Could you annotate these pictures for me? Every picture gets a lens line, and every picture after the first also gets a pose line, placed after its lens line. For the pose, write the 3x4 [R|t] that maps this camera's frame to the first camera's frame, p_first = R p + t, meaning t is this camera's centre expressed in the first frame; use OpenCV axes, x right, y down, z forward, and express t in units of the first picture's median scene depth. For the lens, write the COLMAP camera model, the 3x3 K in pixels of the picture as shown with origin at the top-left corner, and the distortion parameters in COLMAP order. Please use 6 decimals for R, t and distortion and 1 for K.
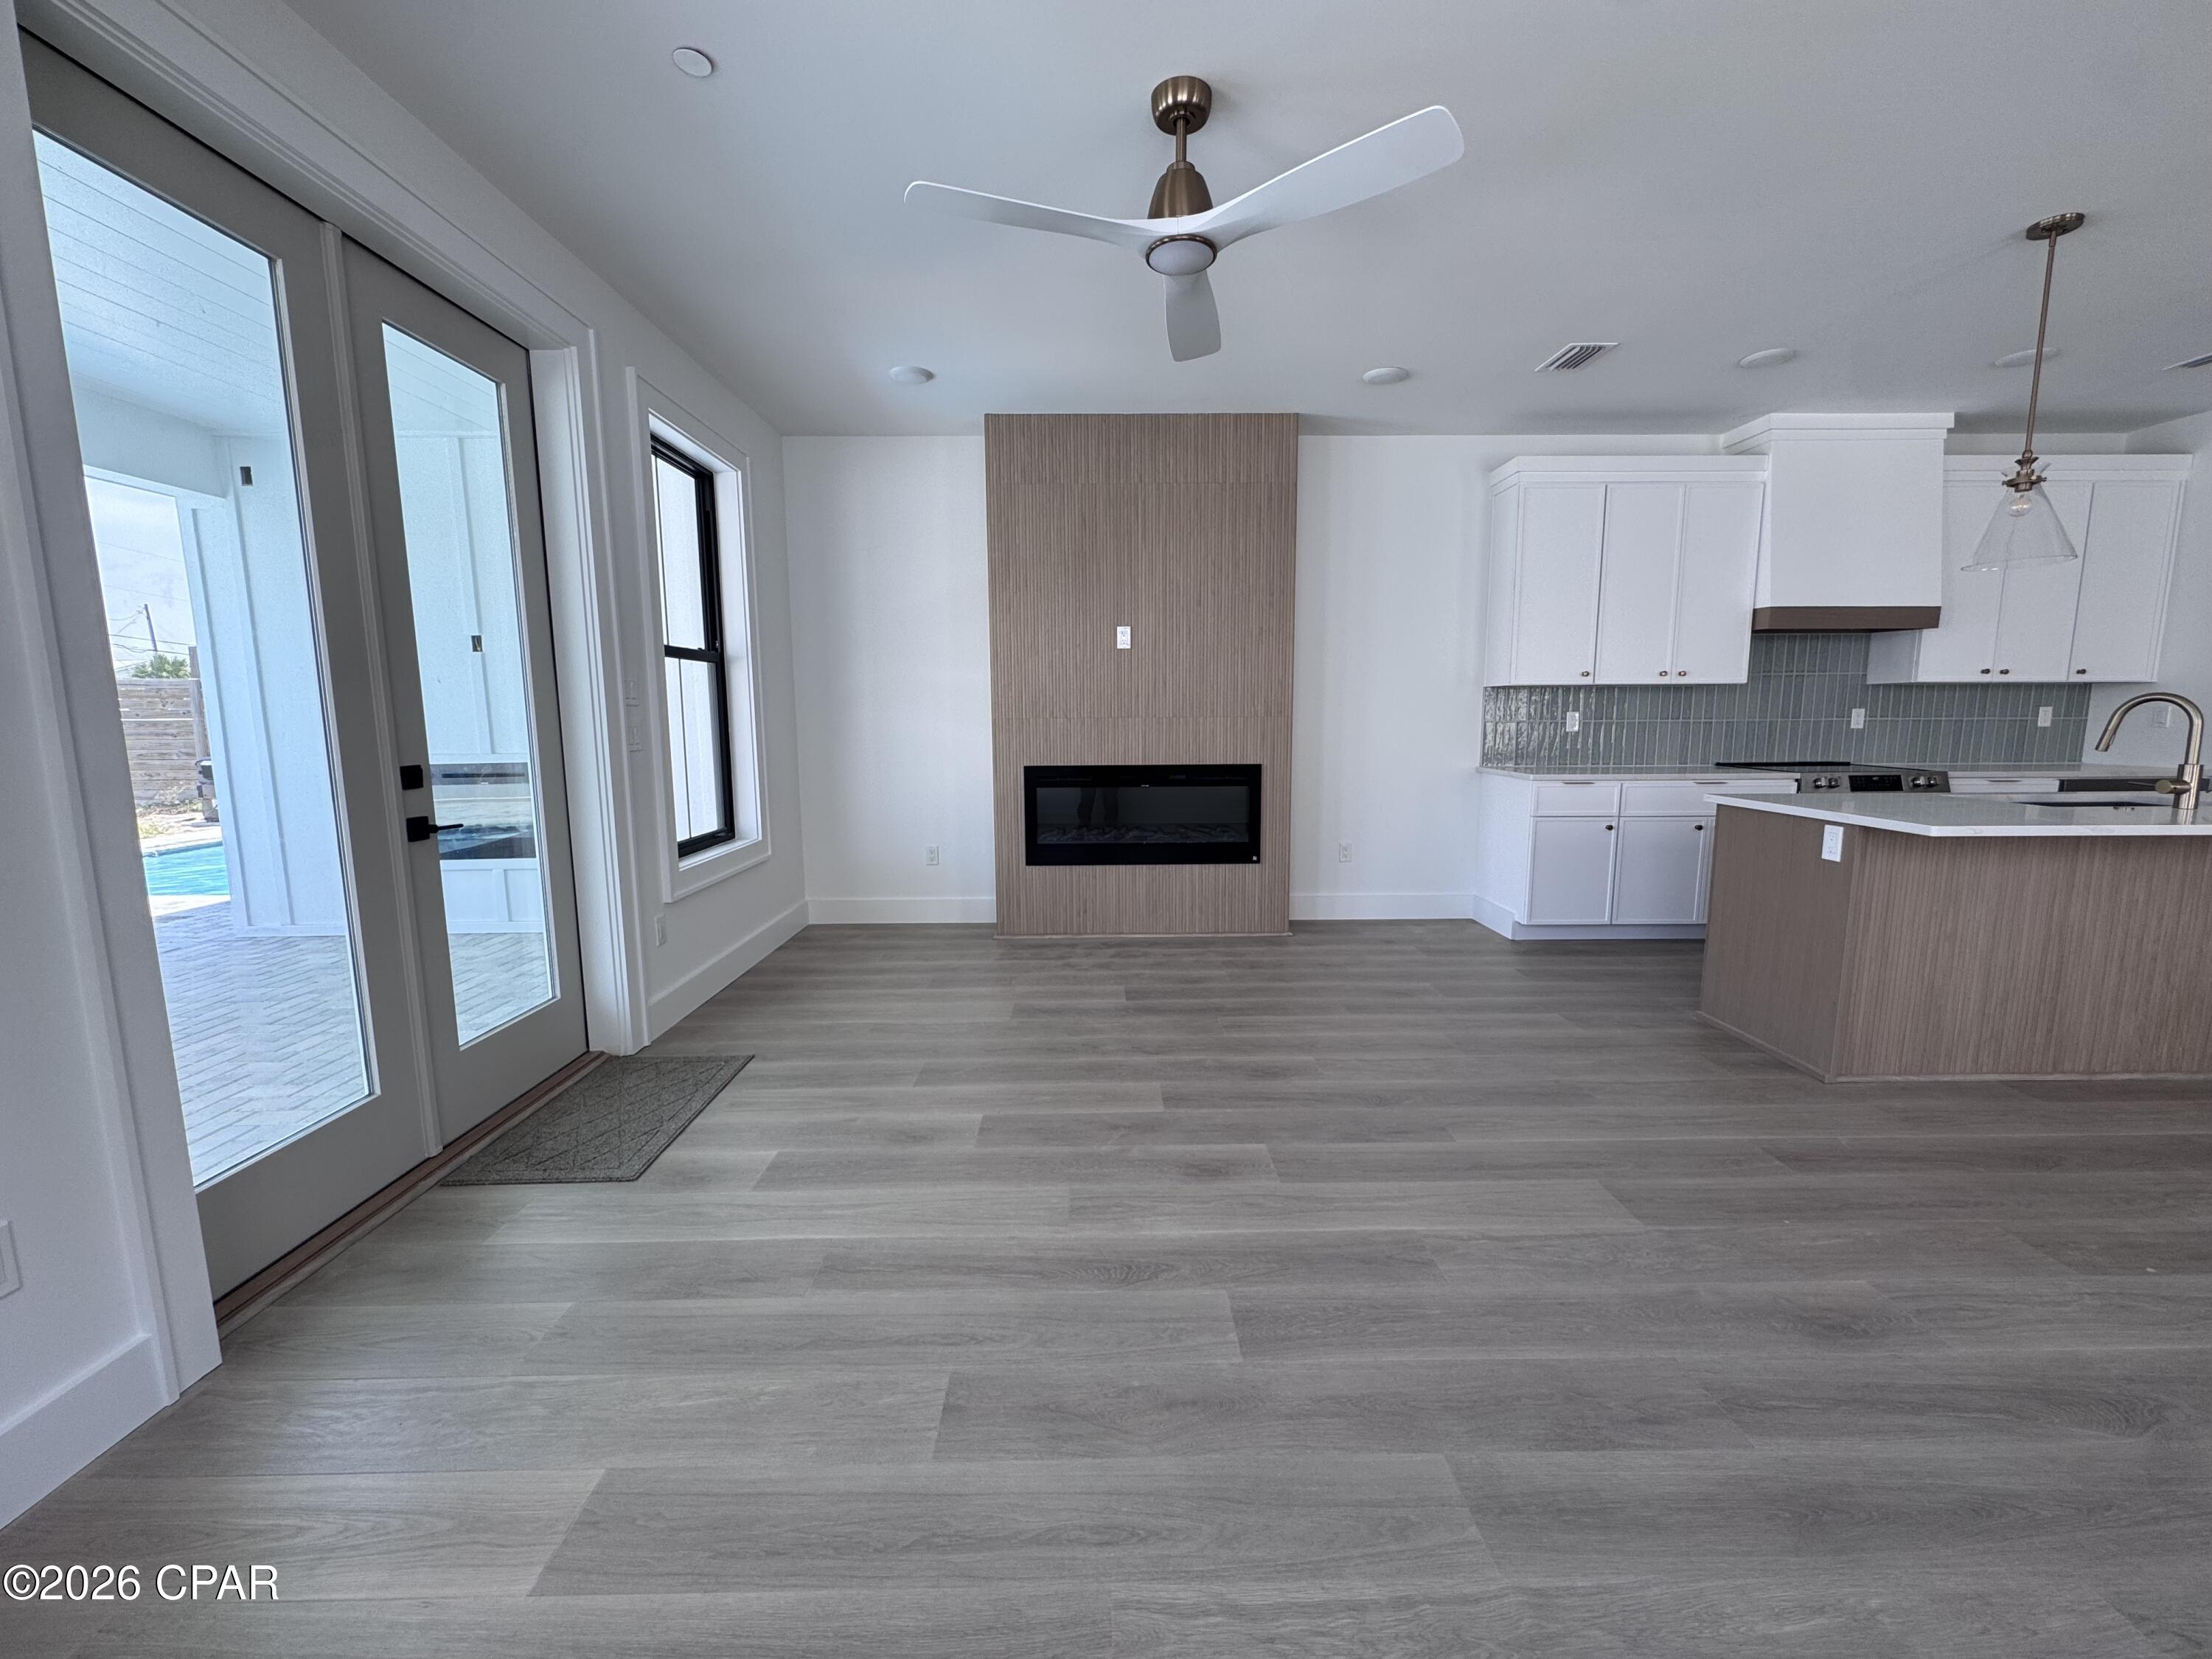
lens RADIAL K [[886.1, 0, 1106.0], [0, 886.1, 829.5], [0, 0, 1]] dist [-0.000860, -0.000066]
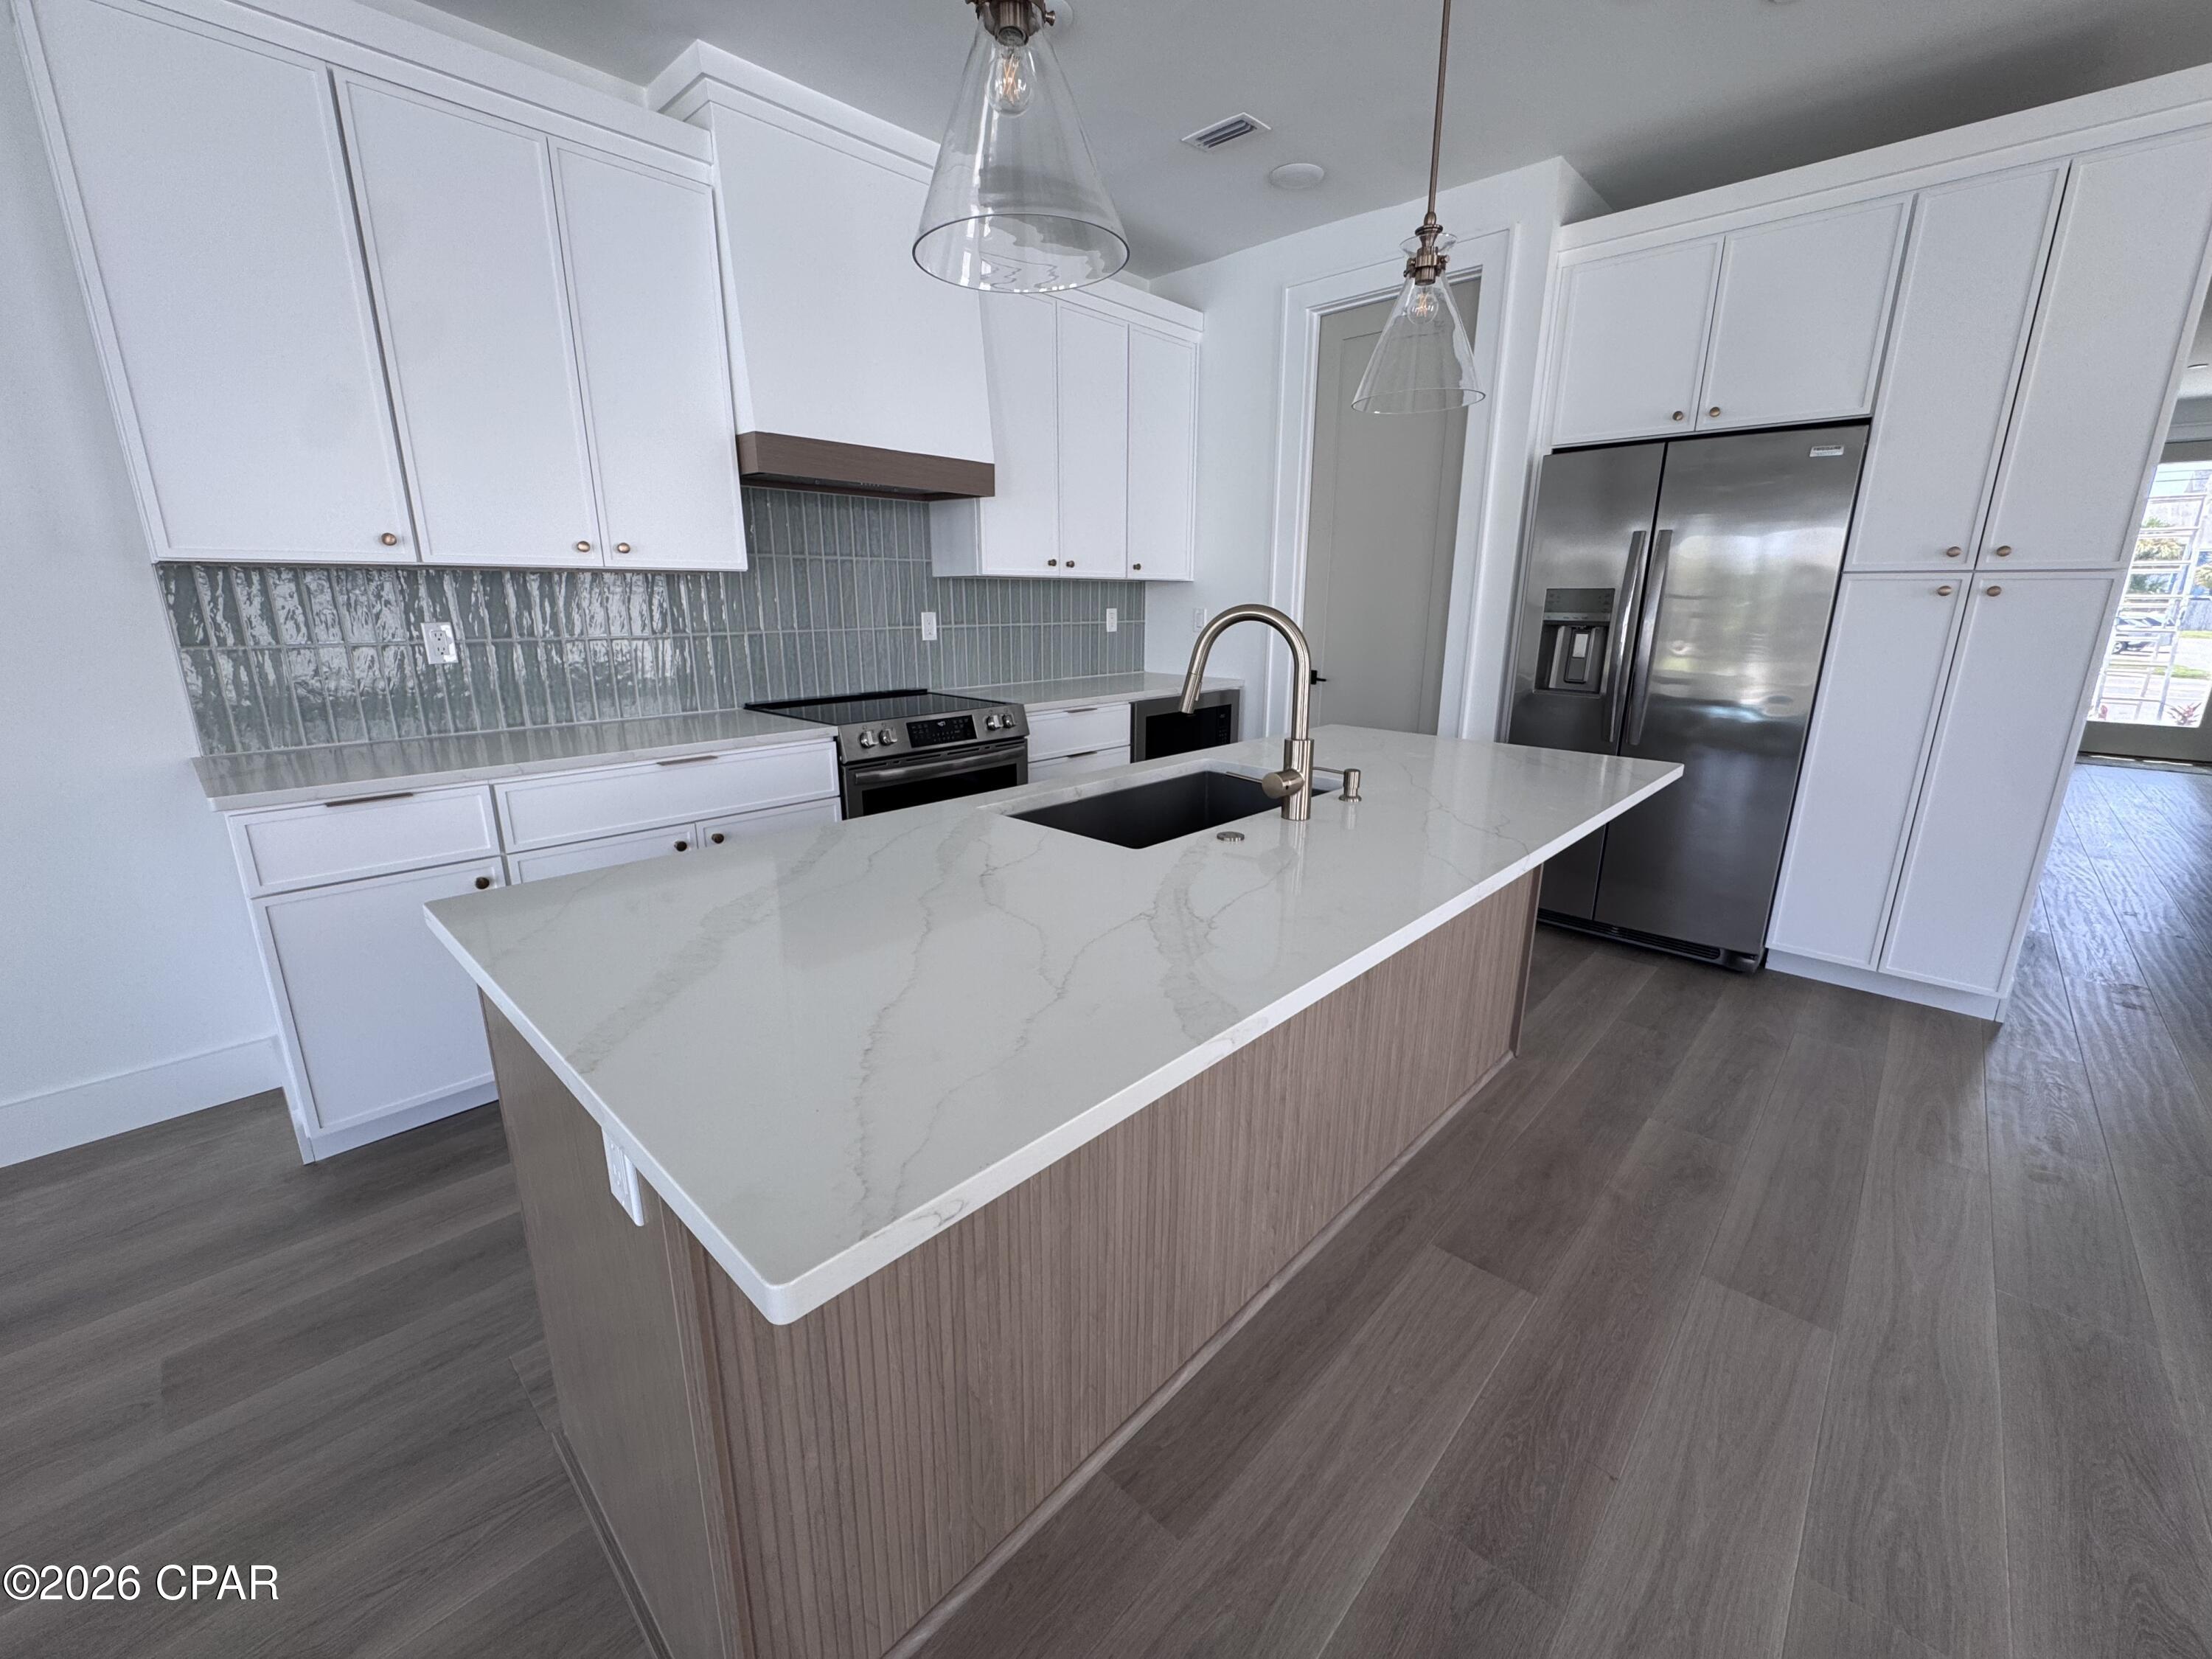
lens RADIAL K [[886.1, 0, 1106.0], [0, 886.1, 829.5], [0, 0, 1]] dist [-0.000860, -0.000066]
pose [[0.694927, -0.177287, 0.696883, 0.457637], [0.089239, 0.982902, 0.161062, -0.072132], [-0.713522, -0.049737, 0.698865, 0.426211]]
